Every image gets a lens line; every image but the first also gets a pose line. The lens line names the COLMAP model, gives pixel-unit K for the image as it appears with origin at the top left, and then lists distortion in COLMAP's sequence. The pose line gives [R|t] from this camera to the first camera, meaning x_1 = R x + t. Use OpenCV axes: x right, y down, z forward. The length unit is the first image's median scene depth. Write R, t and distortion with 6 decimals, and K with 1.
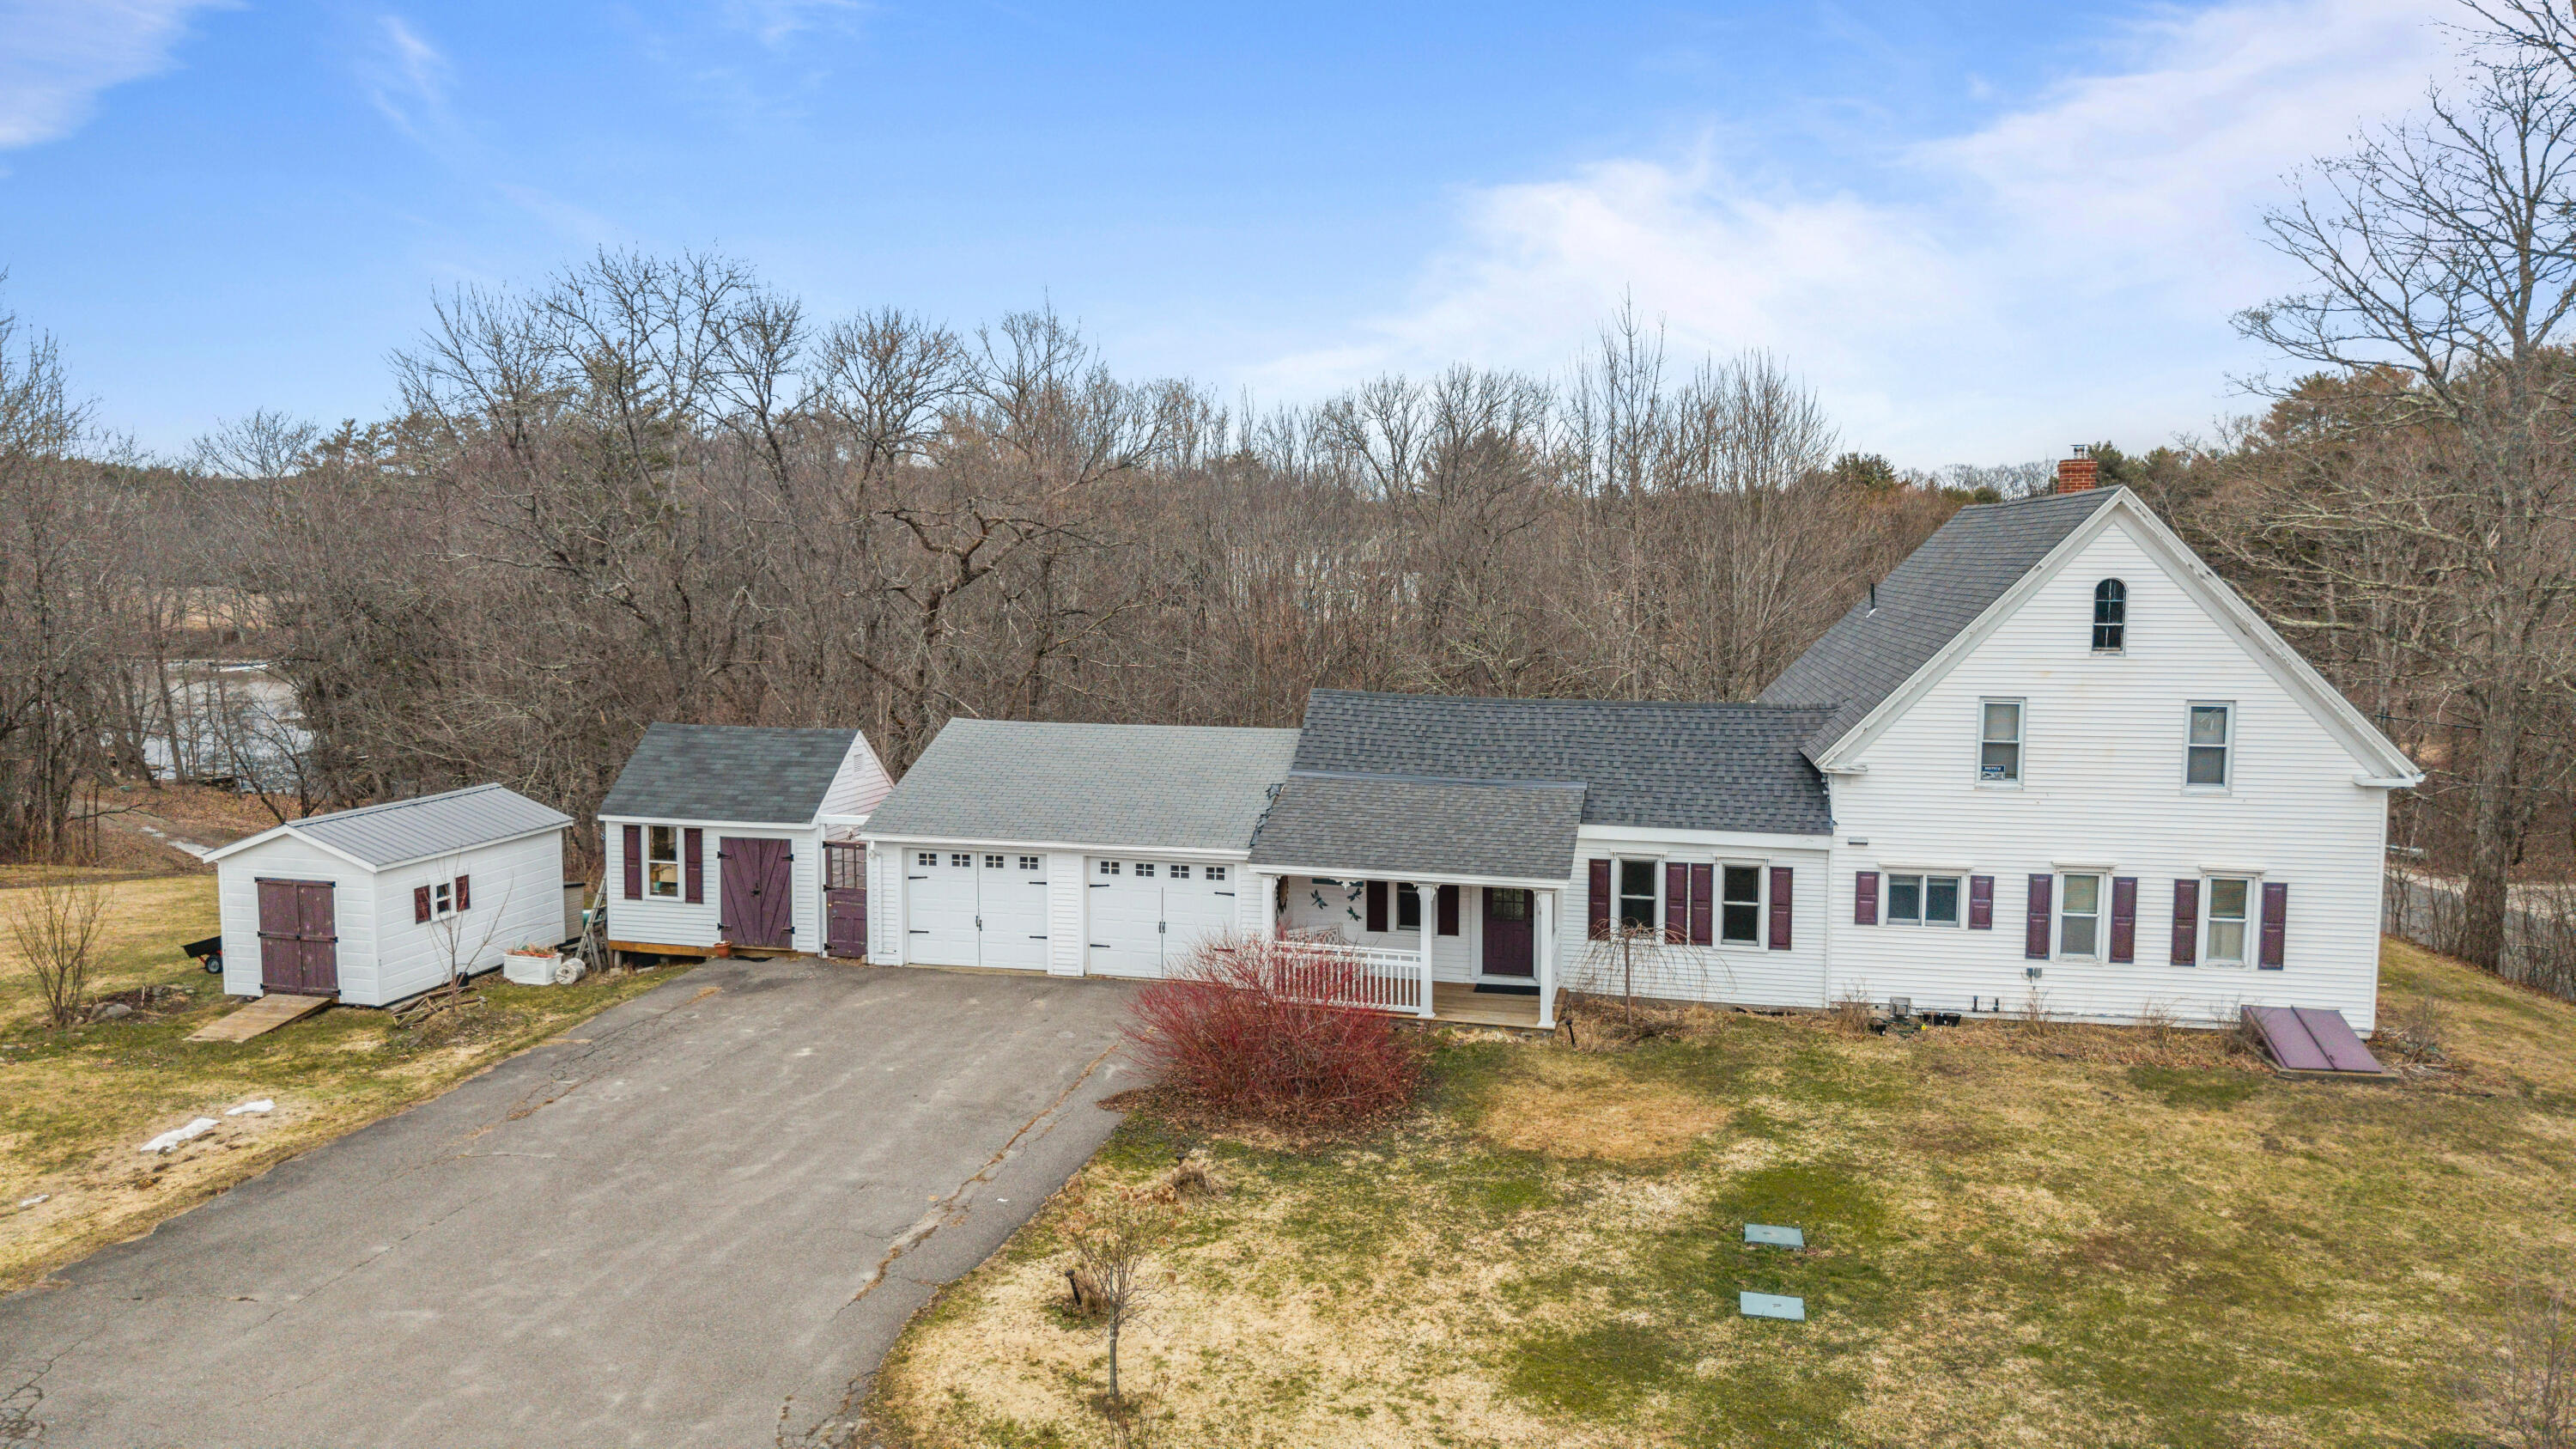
lens RADIAL K [[1765.8, 0, 1288.0], [0, 1765.8, 596.4], [0, 0, 1]] dist [-0.004188, 0.009383]
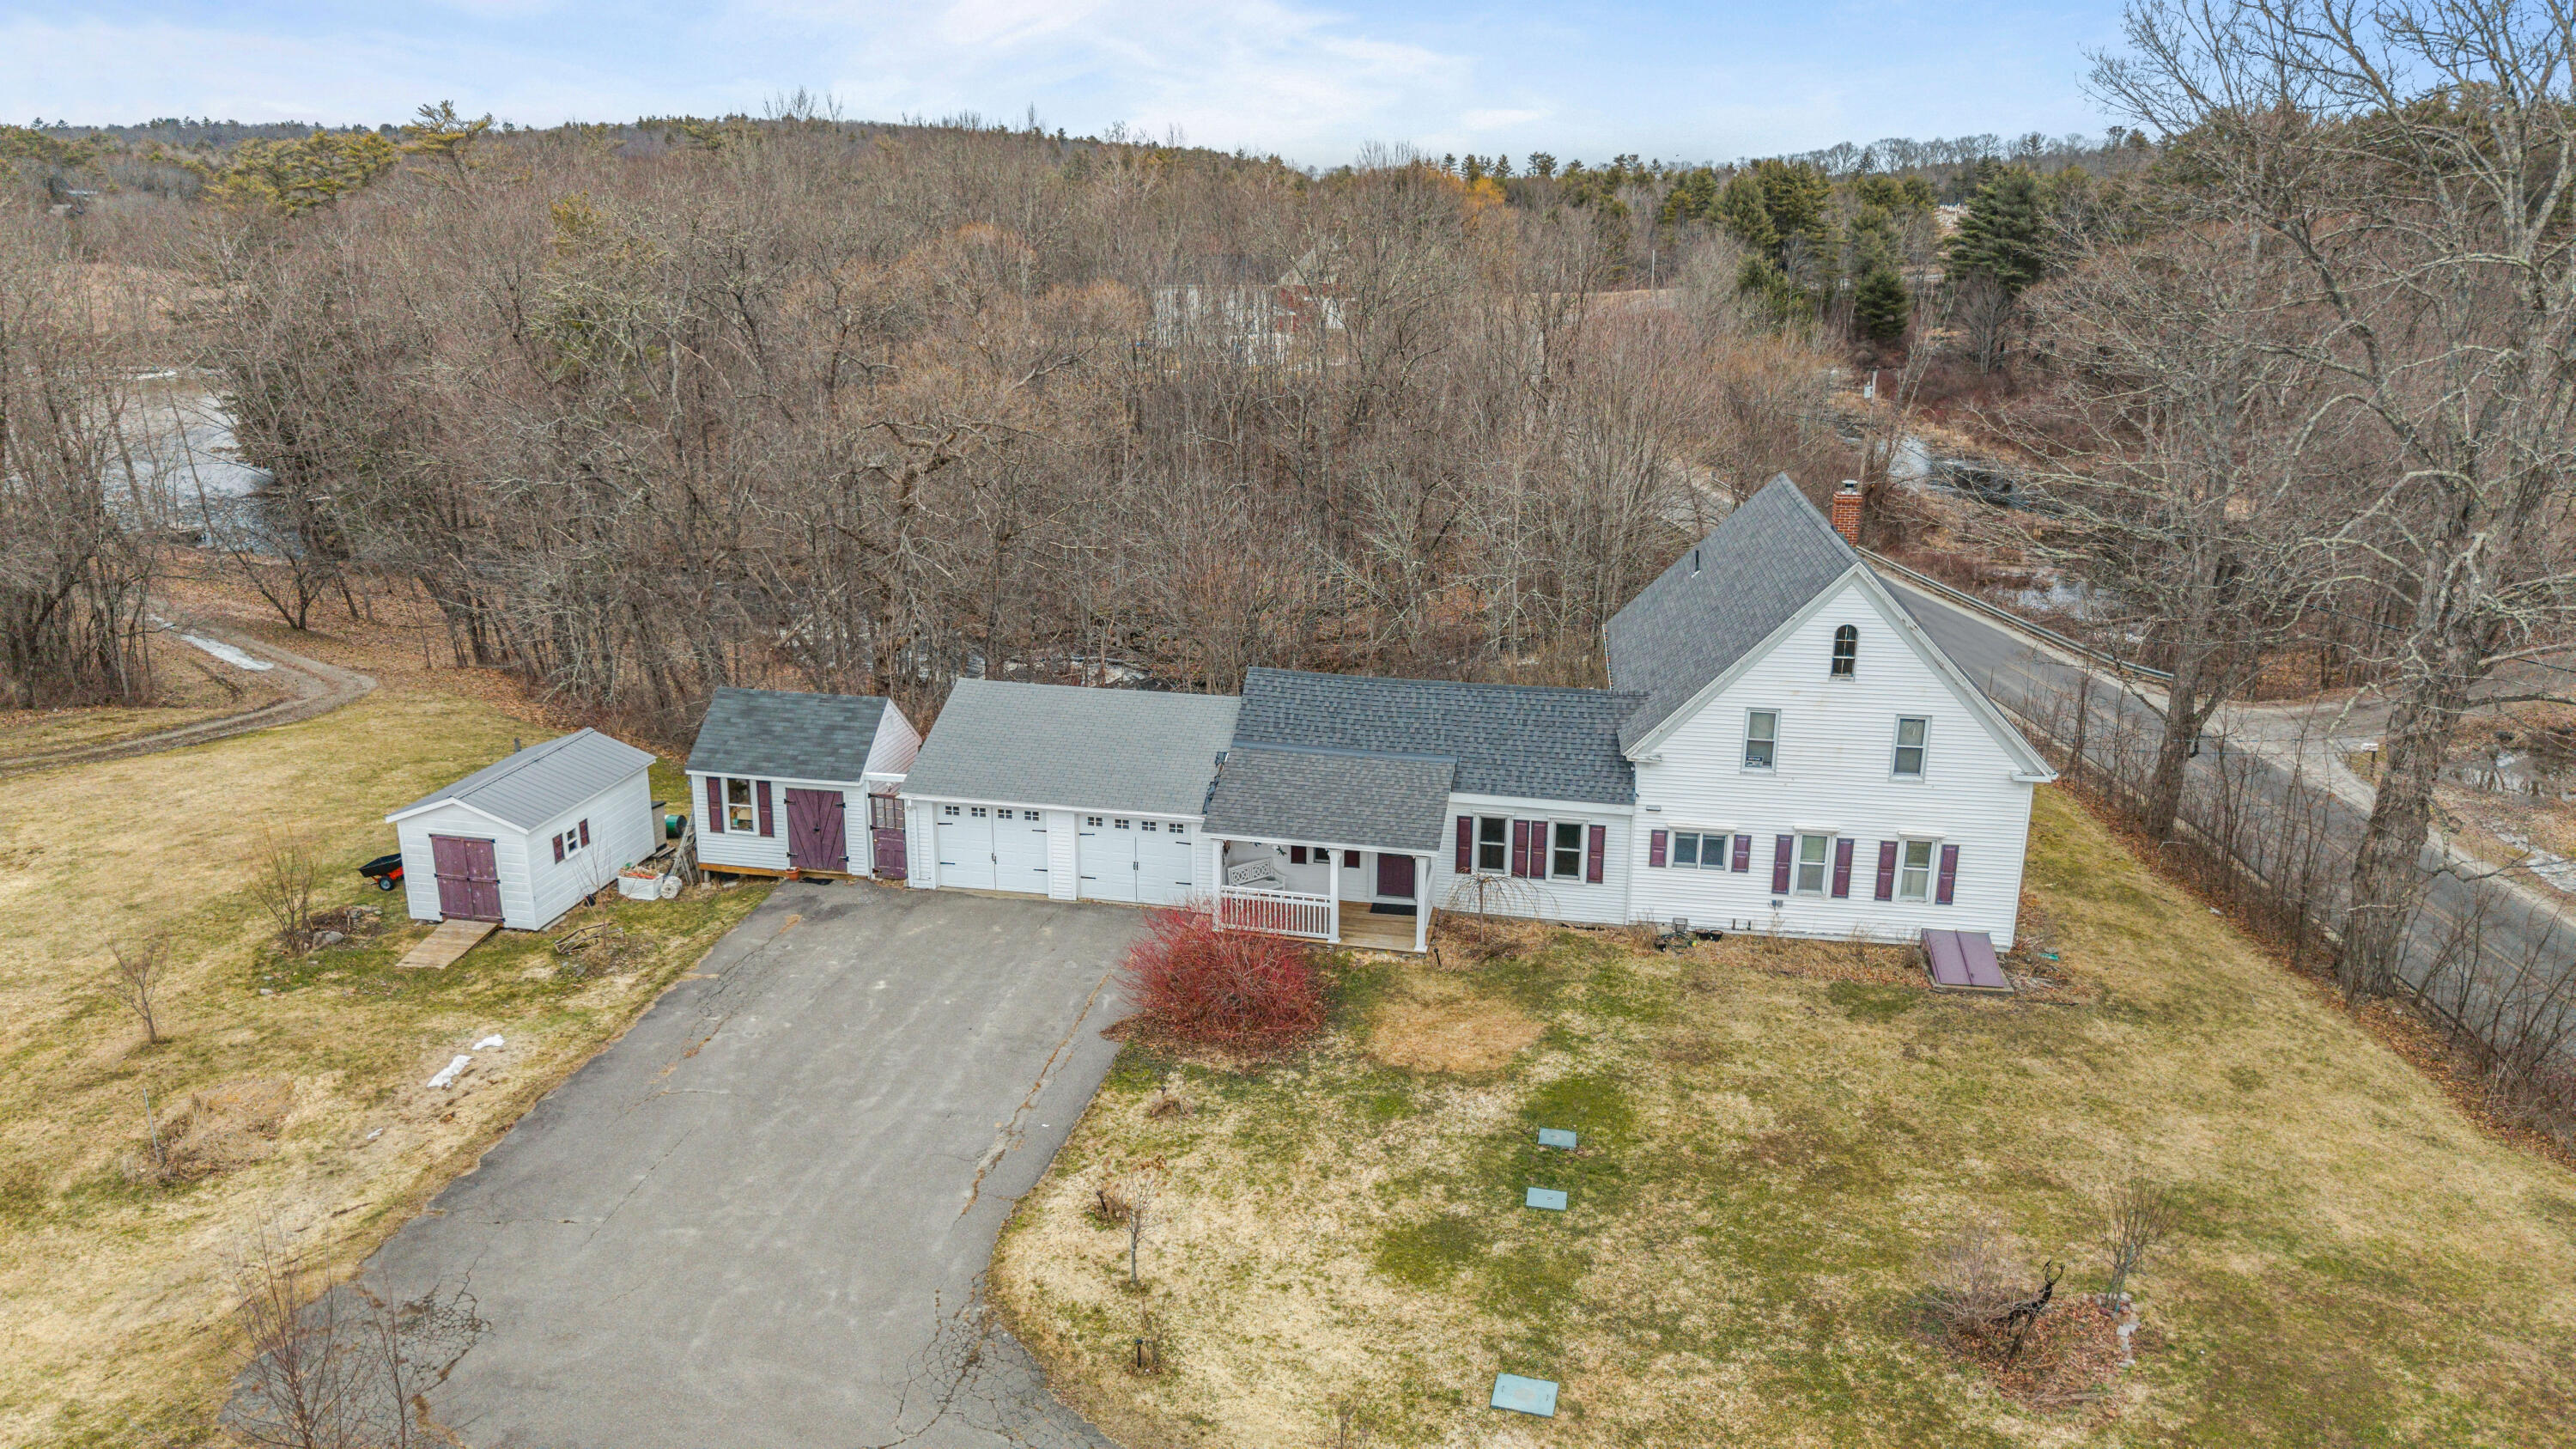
lens RADIAL K [[1774.4, 0, 1279.7], [0, 1774.4, 602.7], [0, 0, 1]] dist [0.011504, -0.000125]
pose [[0.999302, -0.008899, 0.036281, -0.011363], [0.001890, 0.982010, 0.188822, -0.299305], [-0.037308, -0.188621, 0.981341, -0.317283]]
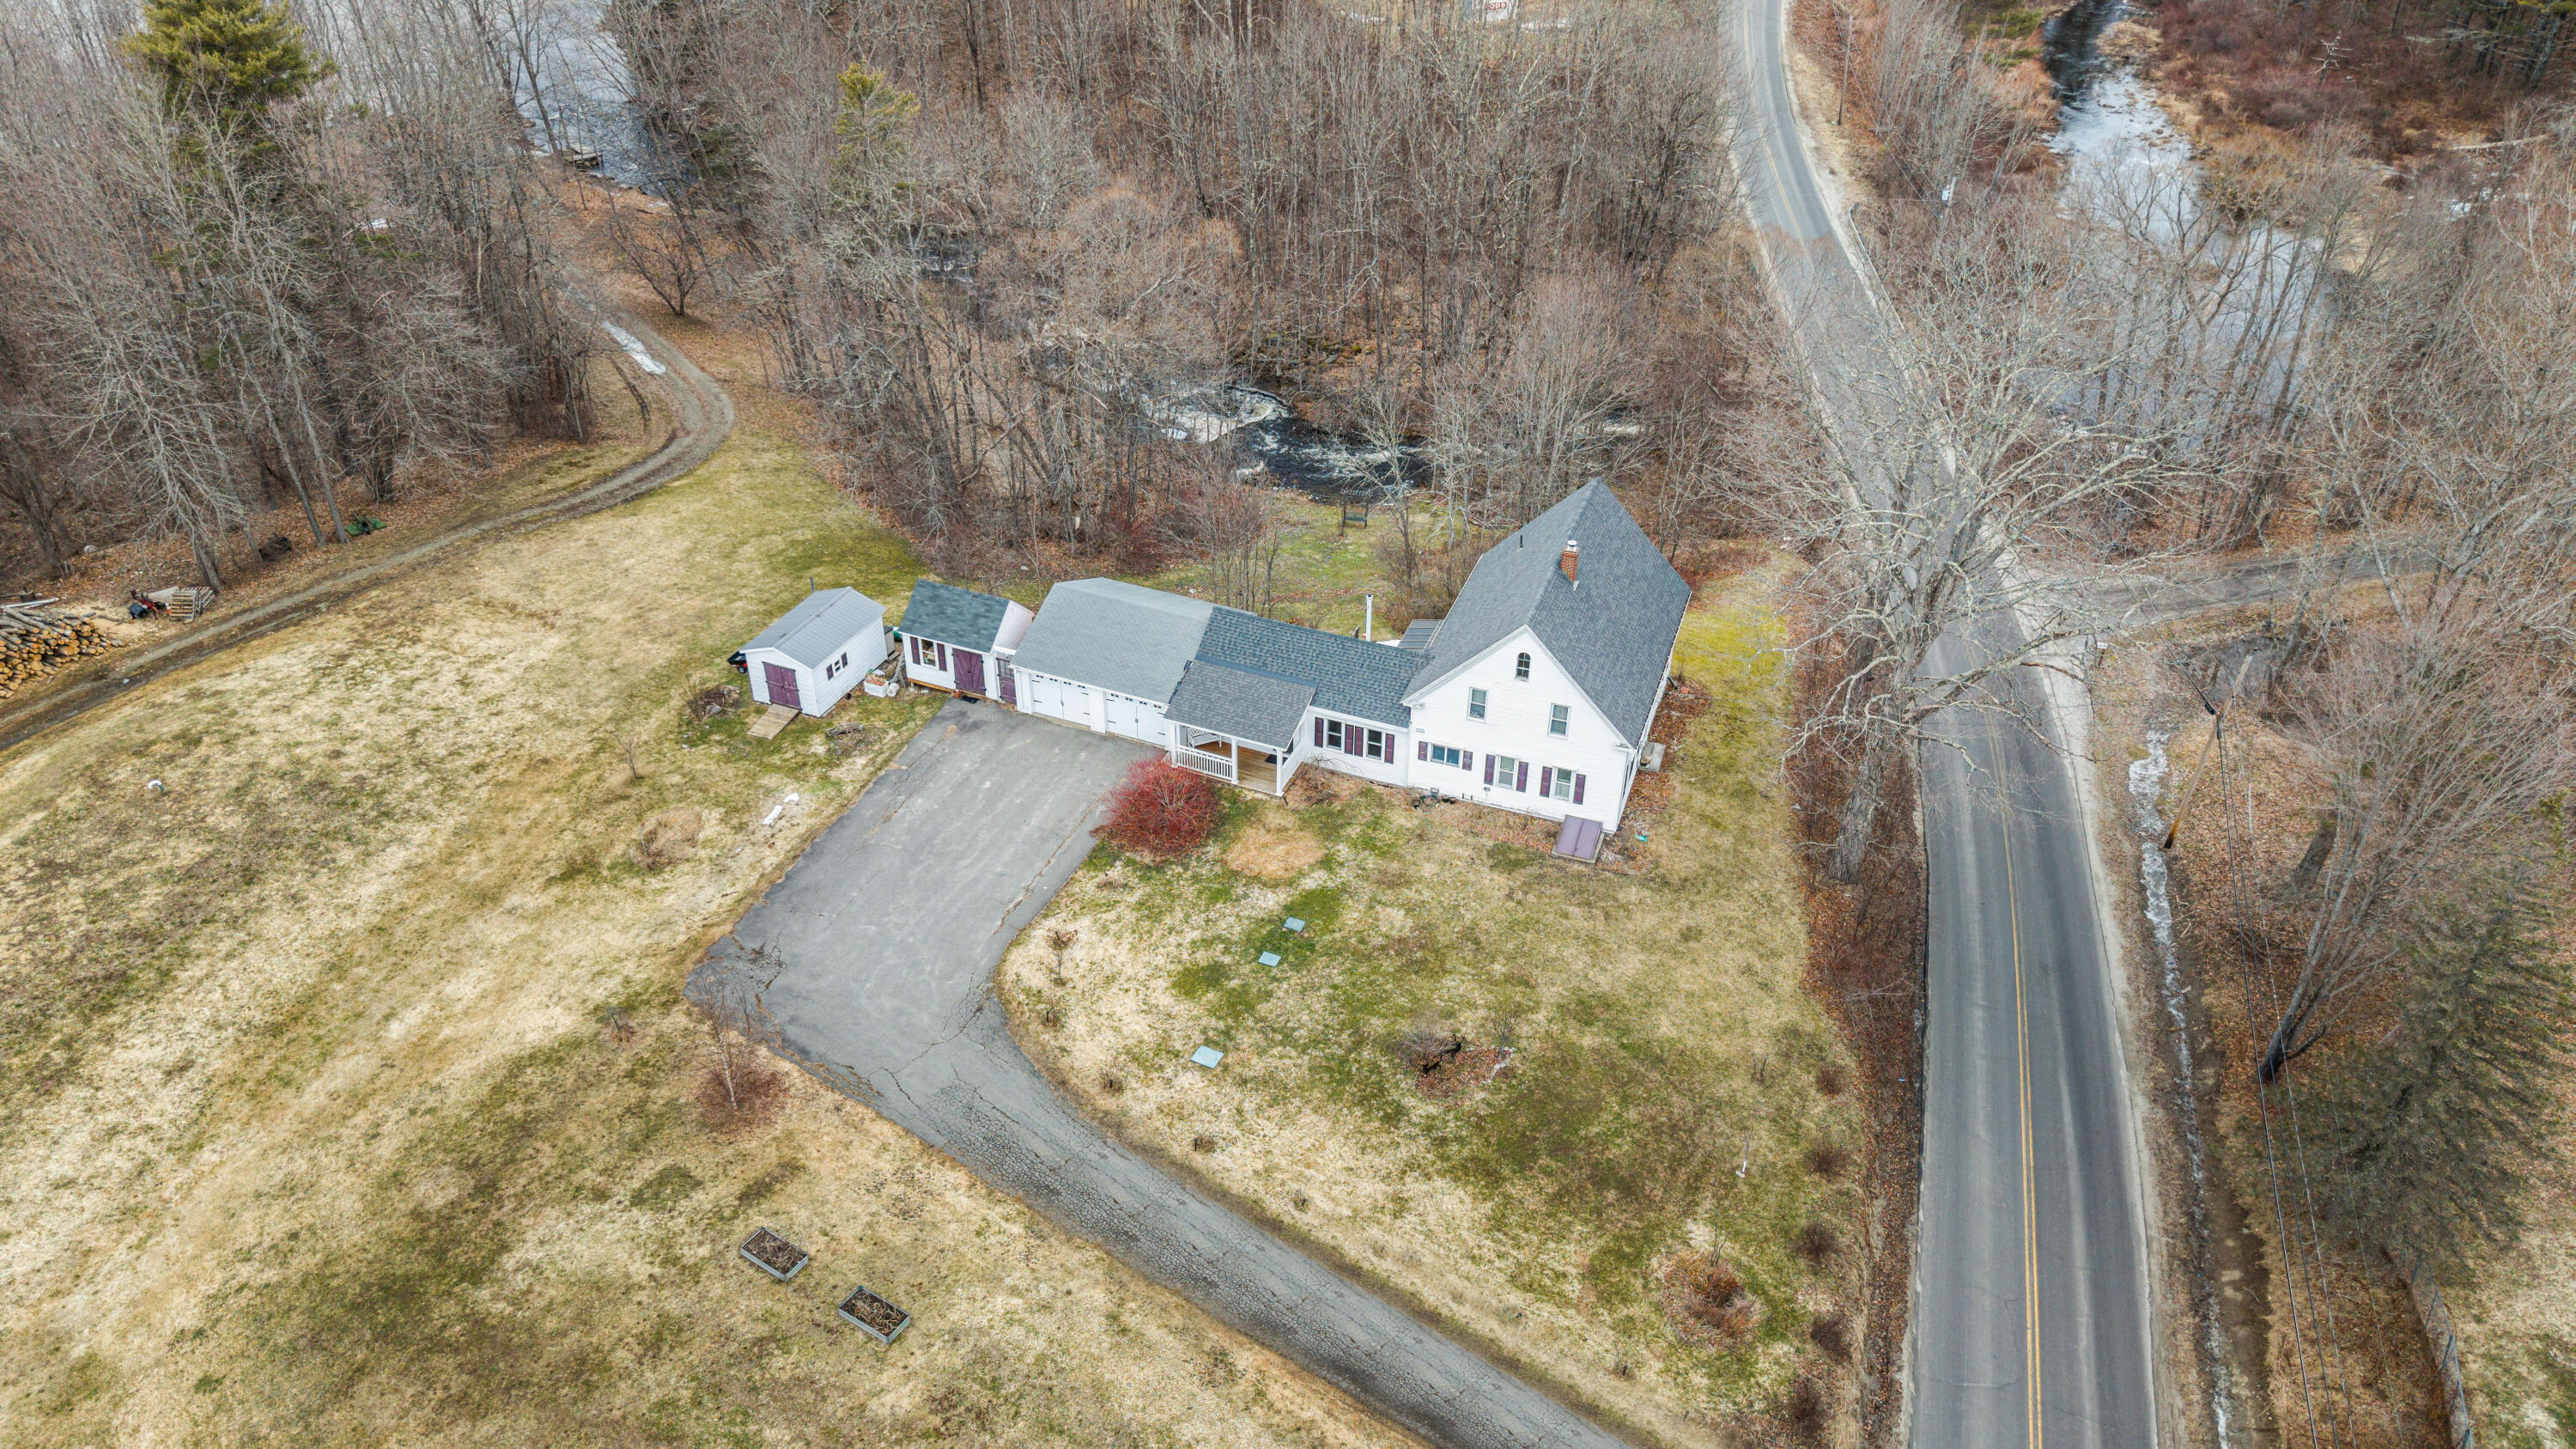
lens RADIAL K [[1774.4, 0, 1279.7], [0, 1774.4, 602.7], [0, 0, 1]] dist [0.011504, -0.000125]
pose [[0.987973, 0.079912, -0.132373, 0.480268], [-0.010175, 0.887843, 0.460034, -1.198211], [0.154288, -0.453155, 0.877978, -1.113518]]
